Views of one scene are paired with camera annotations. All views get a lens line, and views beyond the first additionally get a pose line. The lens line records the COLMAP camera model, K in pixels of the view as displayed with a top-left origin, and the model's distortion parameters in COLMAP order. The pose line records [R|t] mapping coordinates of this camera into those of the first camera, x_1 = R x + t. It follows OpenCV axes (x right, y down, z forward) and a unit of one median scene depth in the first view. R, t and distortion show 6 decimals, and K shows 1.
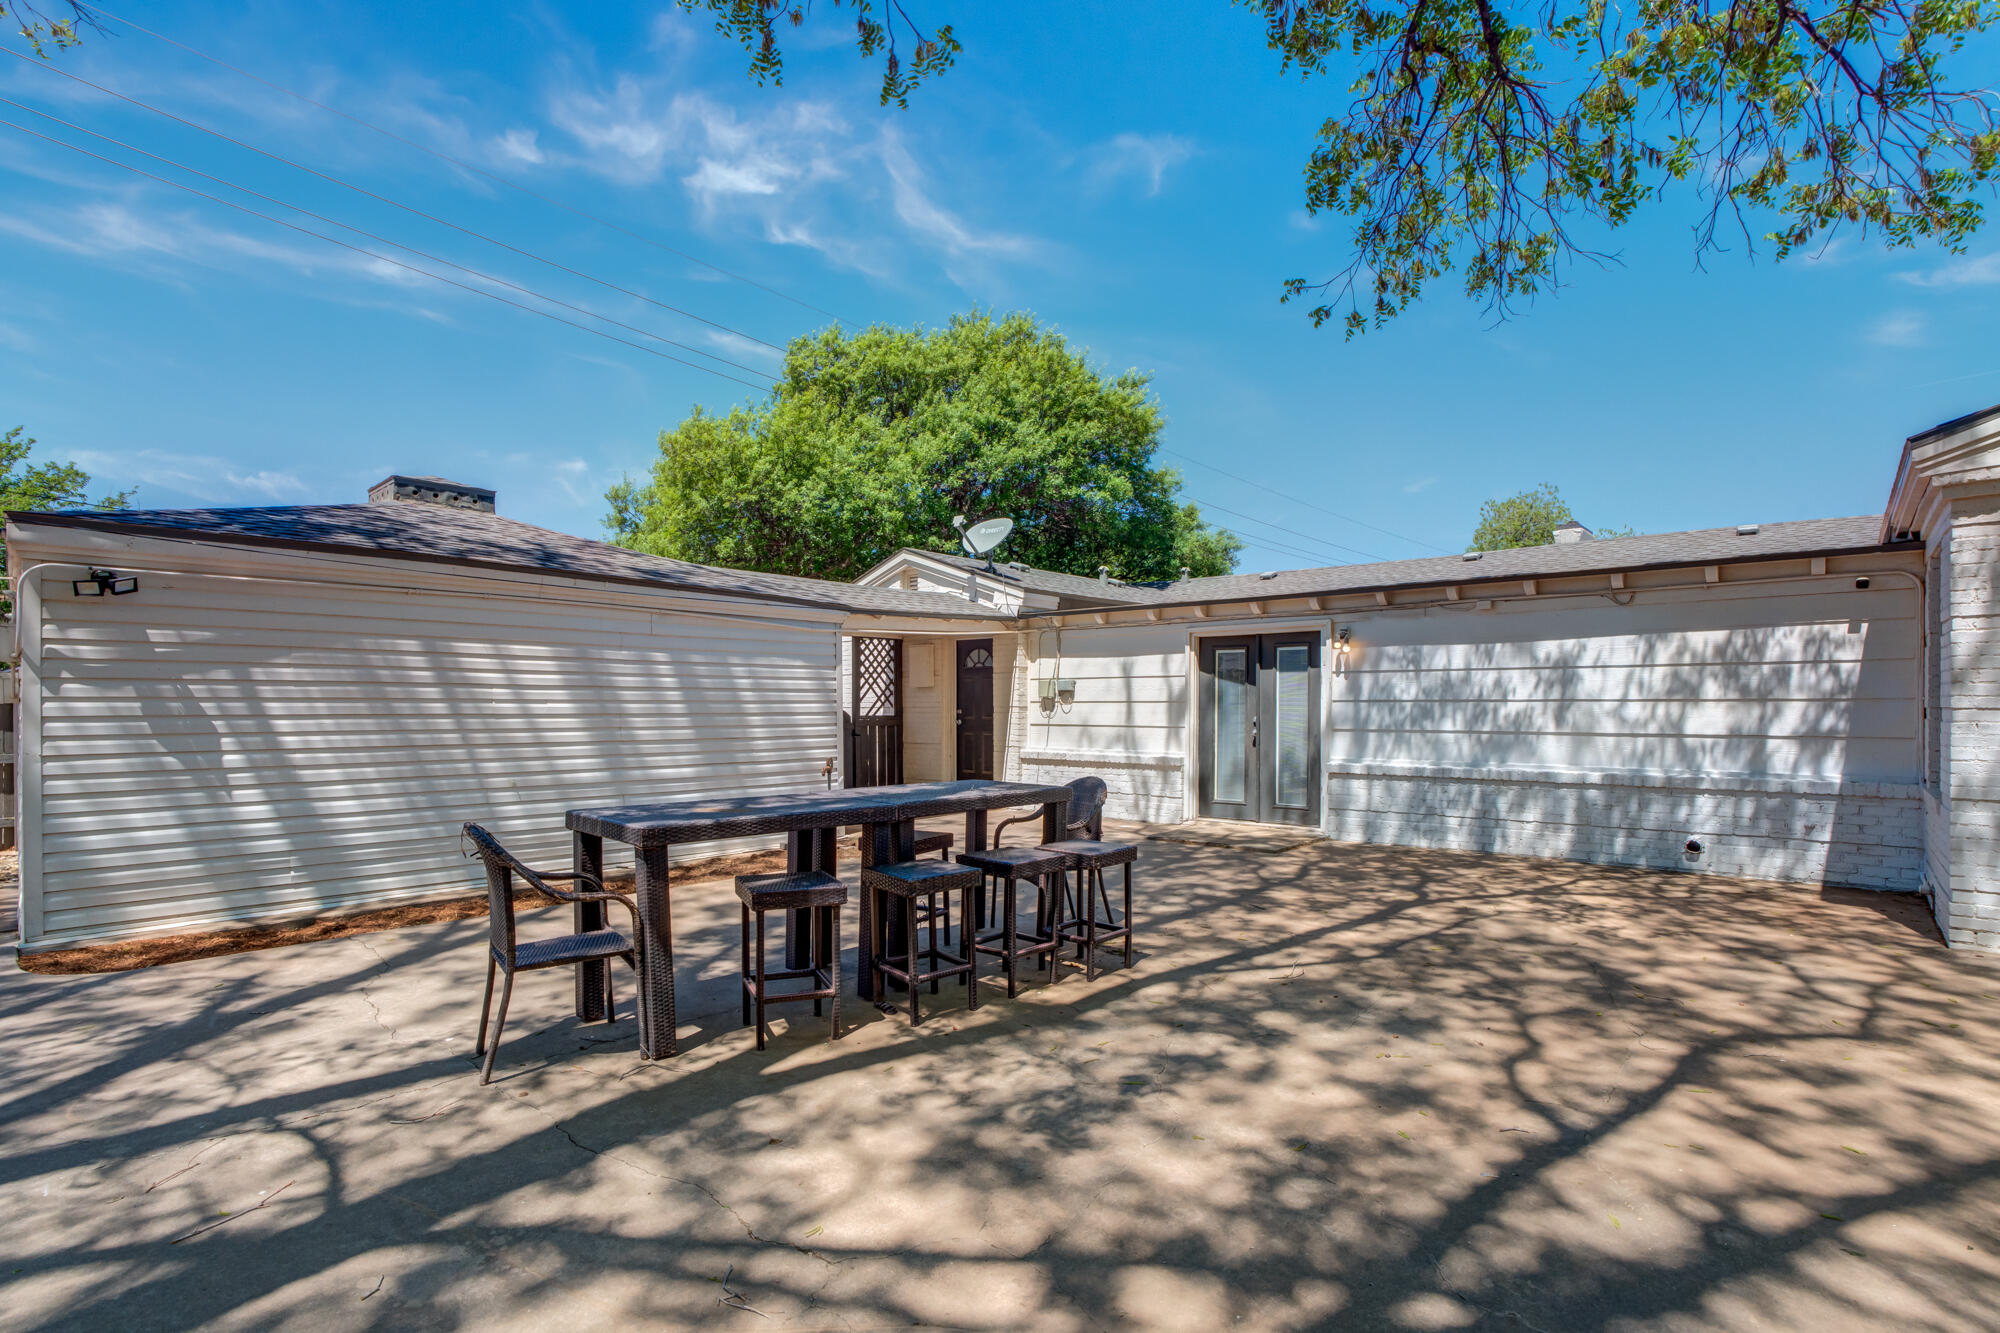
lens RADIAL K [[980.7, 0, 995.1], [0, 980.7, 720.0], [0, 0, 1]] dist [-0.067149, 0.030528]
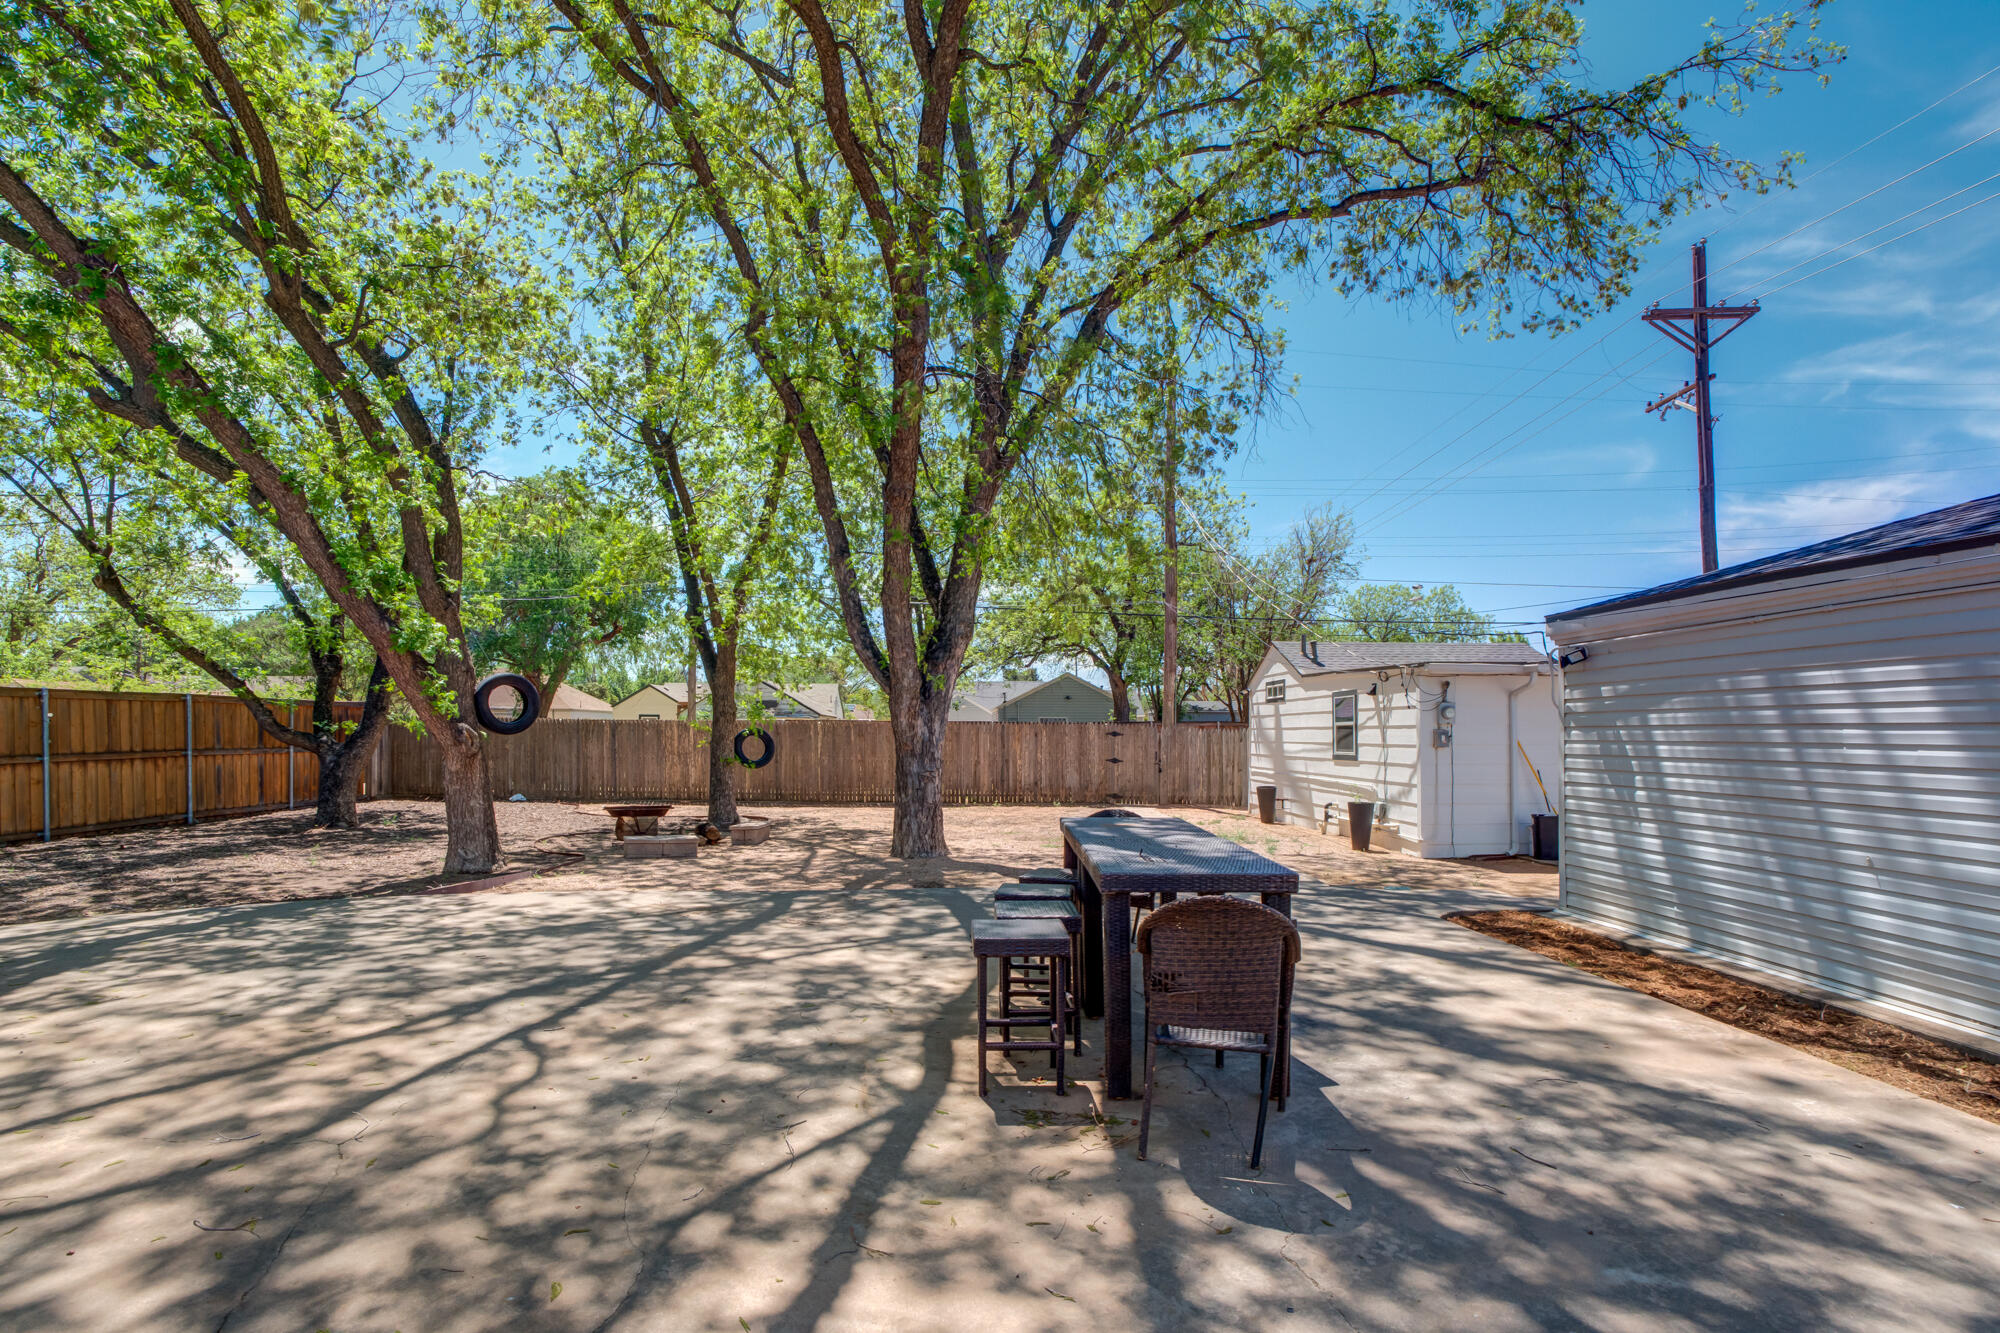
lens RADIAL K [[980.7, 0, 995.1], [0, 980.7, 720.0], [0, 0, 1]] dist [-0.067149, 0.030528]
pose [[-0.725808, -0.013136, -0.687772, 0.774154], [-0.015382, 0.999878, -0.002865, -0.046627], [0.687726, 0.008500, -0.725921, 1.821674]]
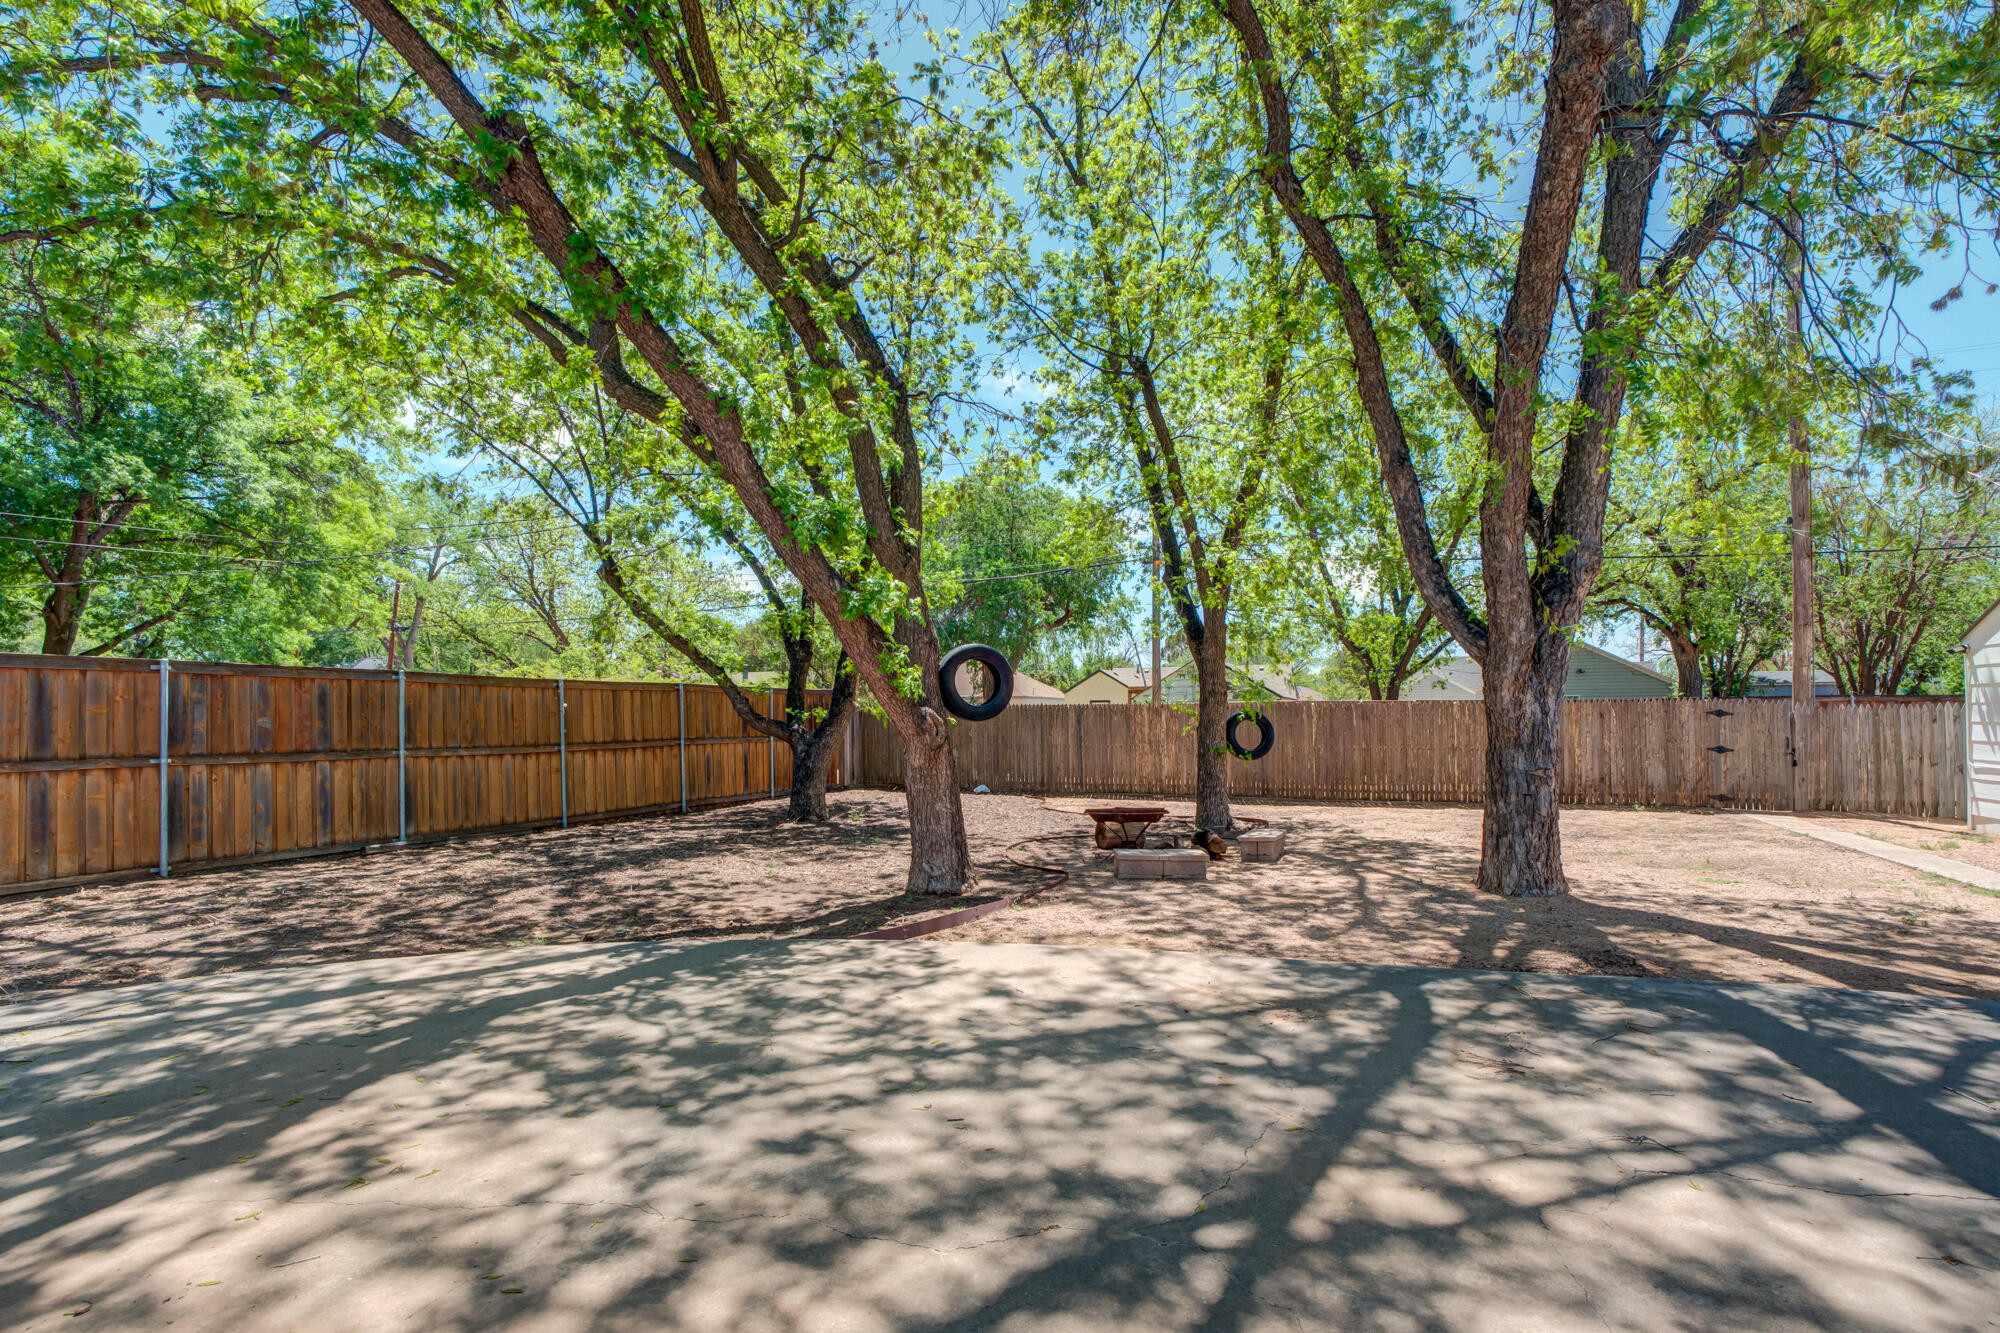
lens RADIAL K [[980.7, 0, 995.1], [0, 980.7, 720.0], [0, 0, 1]] dist [-0.067149, 0.030528]
pose [[-0.948900, 0.004559, -0.315543, 0.566996], [-0.000406, 0.999877, 0.015667, -0.028382], [0.315575, 0.014994, -0.948782, 1.048293]]
